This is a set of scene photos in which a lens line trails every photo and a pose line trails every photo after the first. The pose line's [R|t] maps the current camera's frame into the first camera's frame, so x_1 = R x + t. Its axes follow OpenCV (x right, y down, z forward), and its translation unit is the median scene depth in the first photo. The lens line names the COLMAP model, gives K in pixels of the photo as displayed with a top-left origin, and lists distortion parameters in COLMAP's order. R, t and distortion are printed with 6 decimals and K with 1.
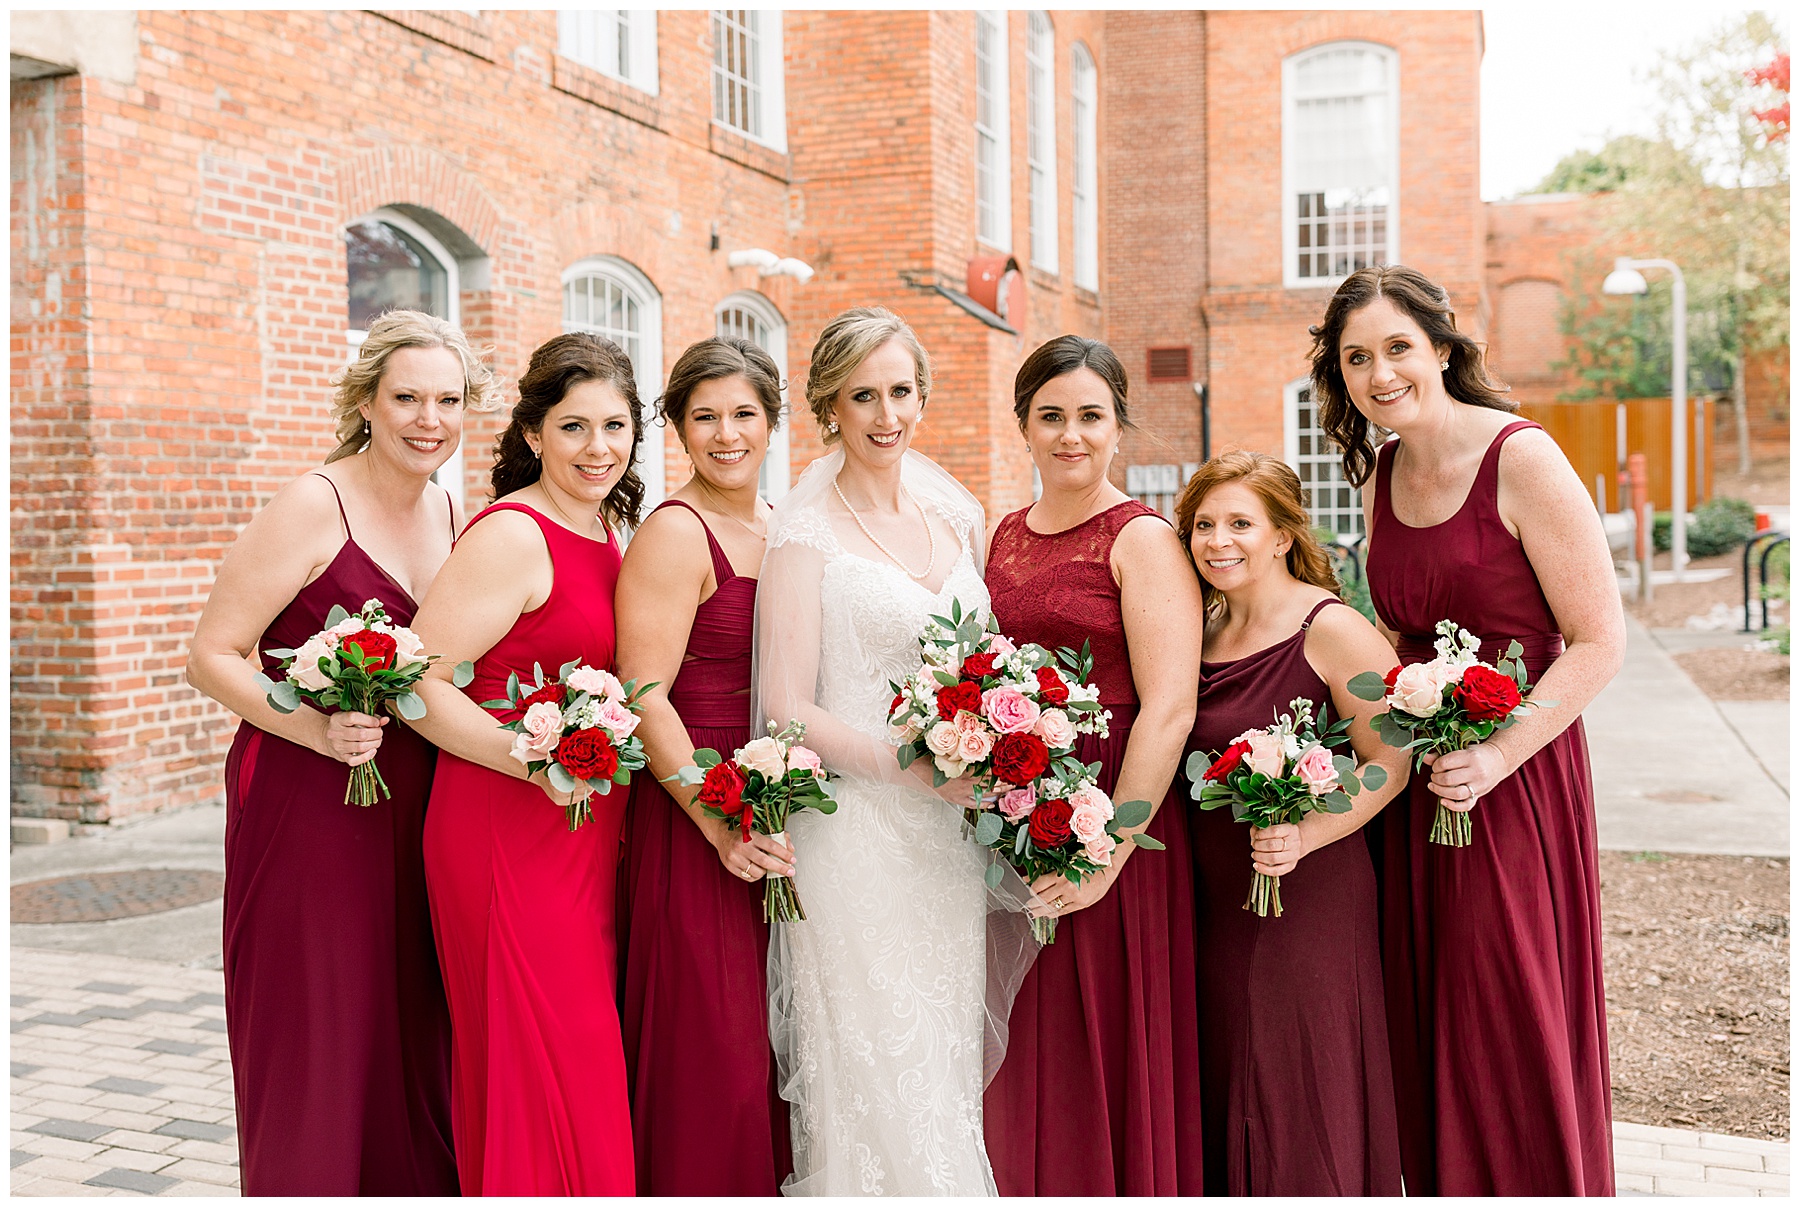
lens RADIAL K [[1885.1, 0, 875.3], [0, 1885.1, 532.4], [0, 0, 1]] dist [0.008174, -0.015507]
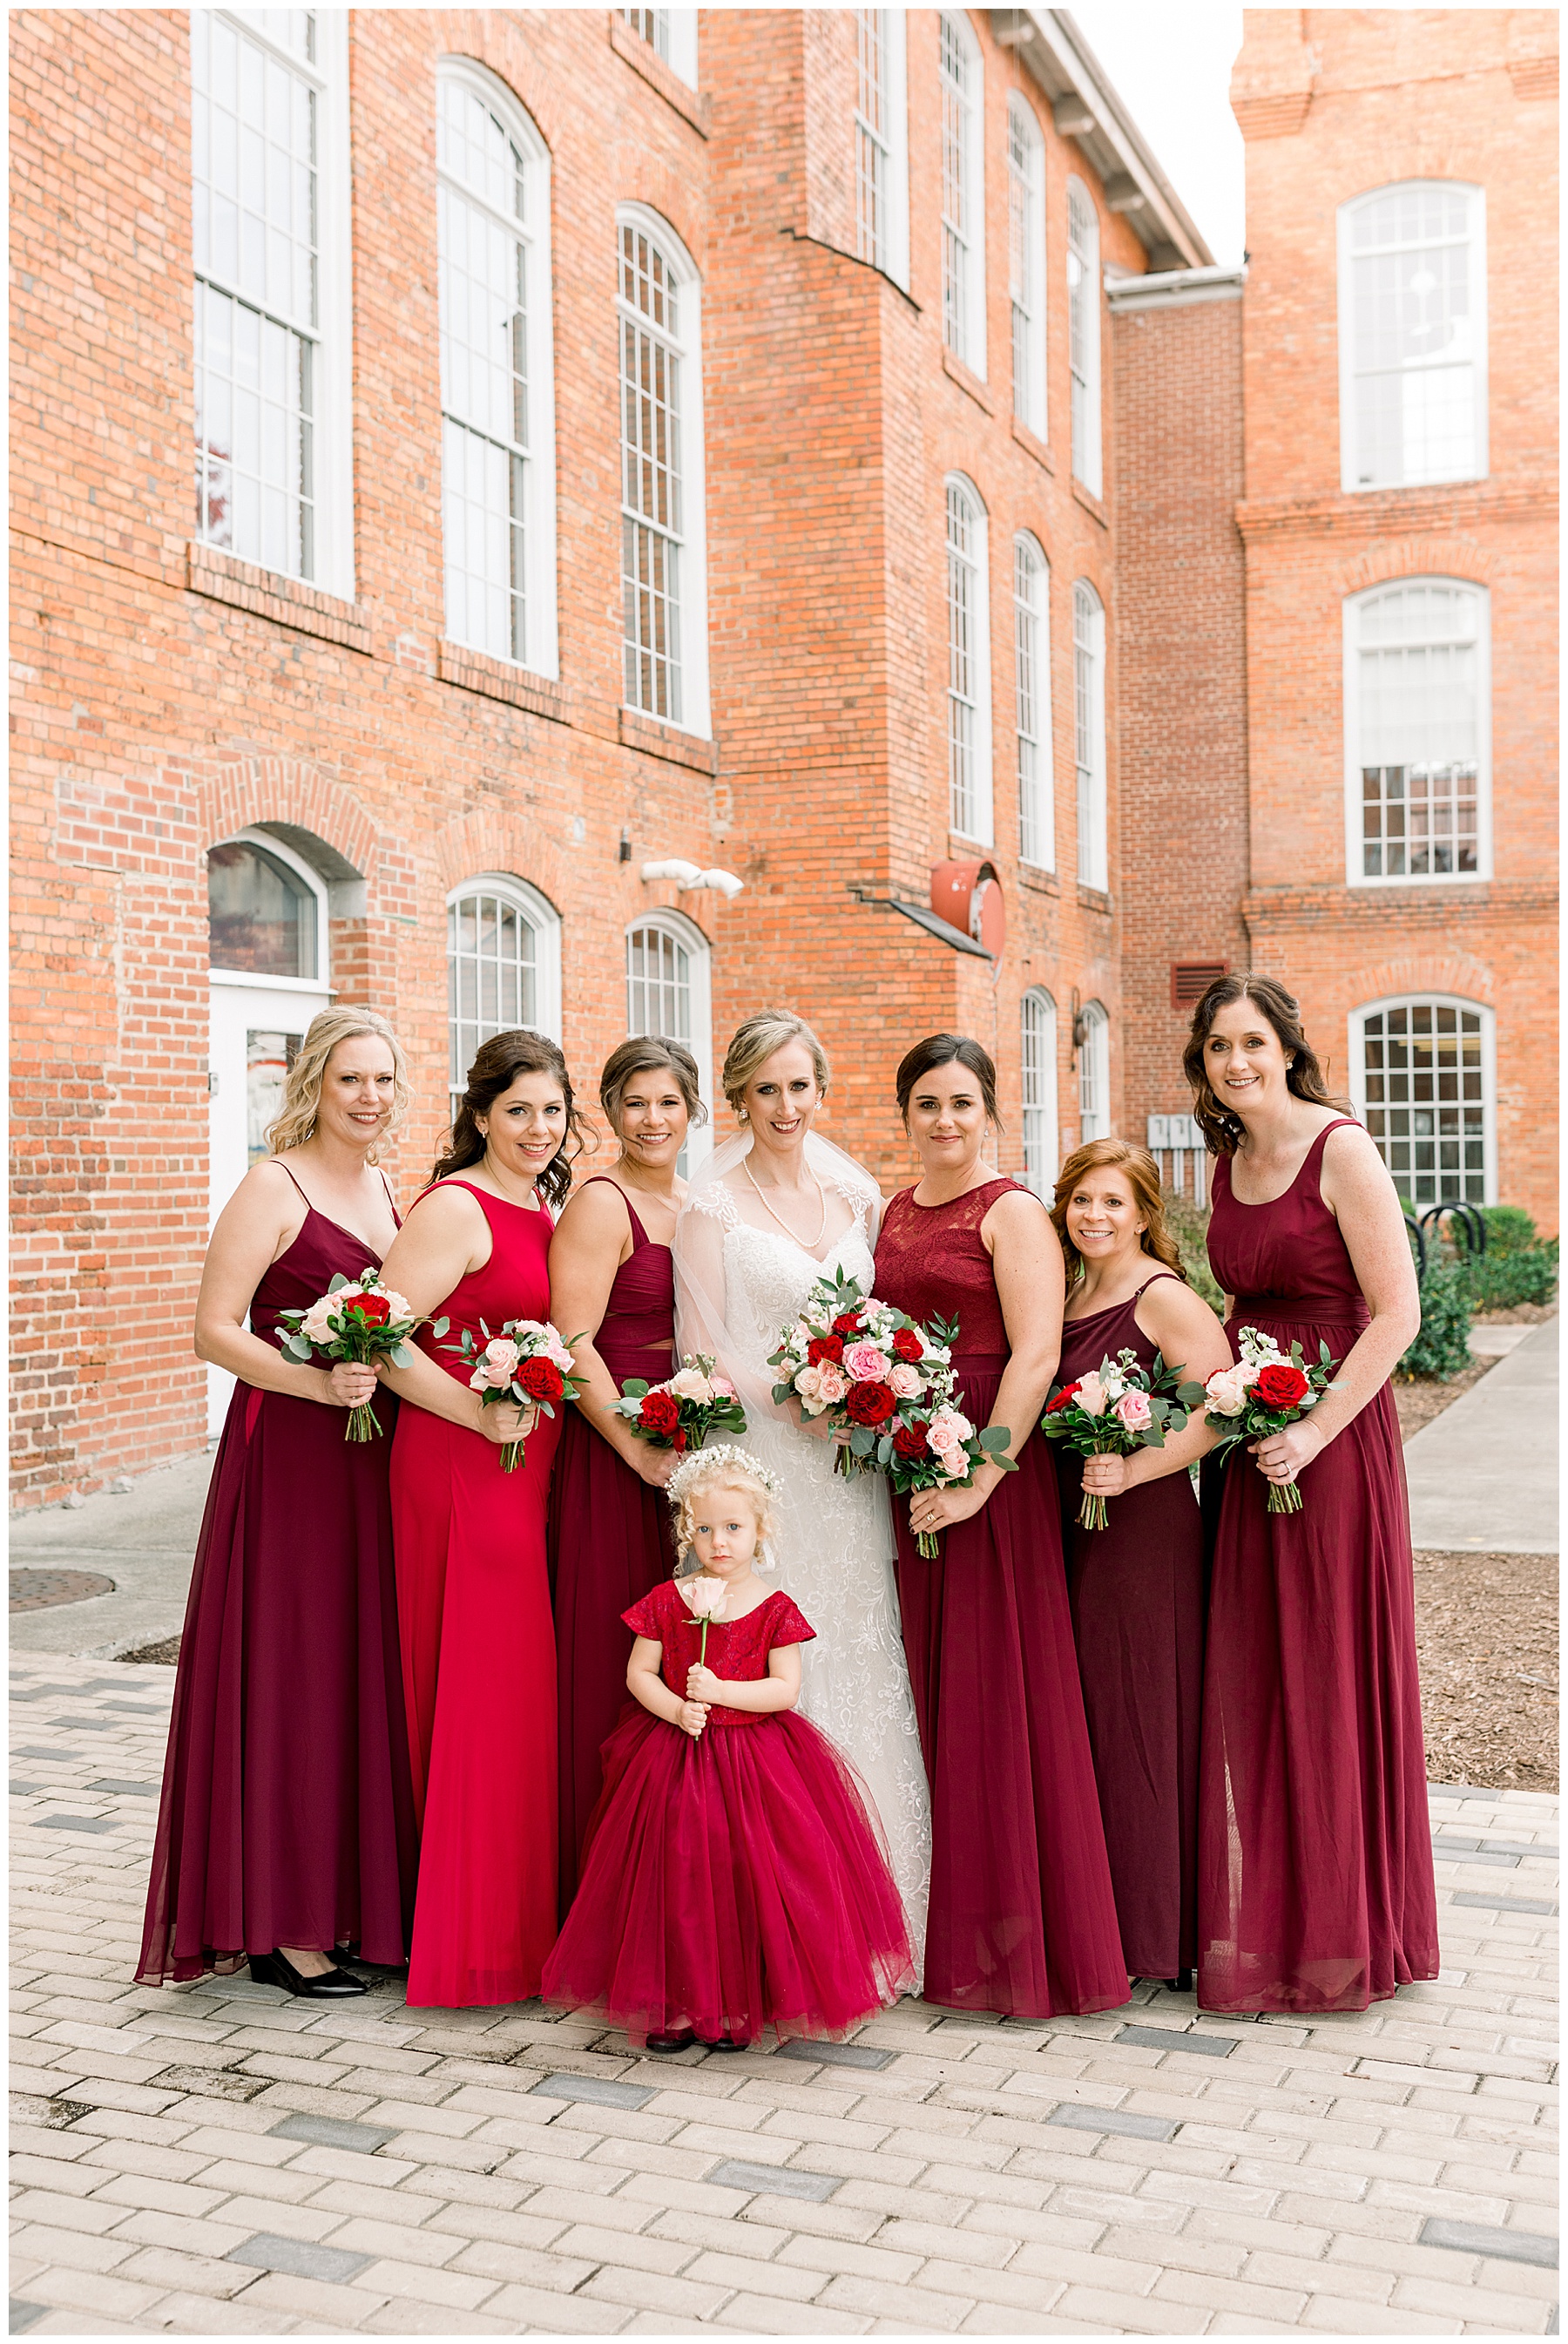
lens RADIAL K [[2518.6, 0, 760.2], [0, 2518.6, 1088.5], [0, 0, 1]] dist [0.013300, -0.016330]
pose [[0.999585, 0.000635, -0.028802, 0.006763], [-0.001884, 0.999059, -0.043339, -0.001006], [0.028748, 0.043375, 0.998645, -0.106124]]
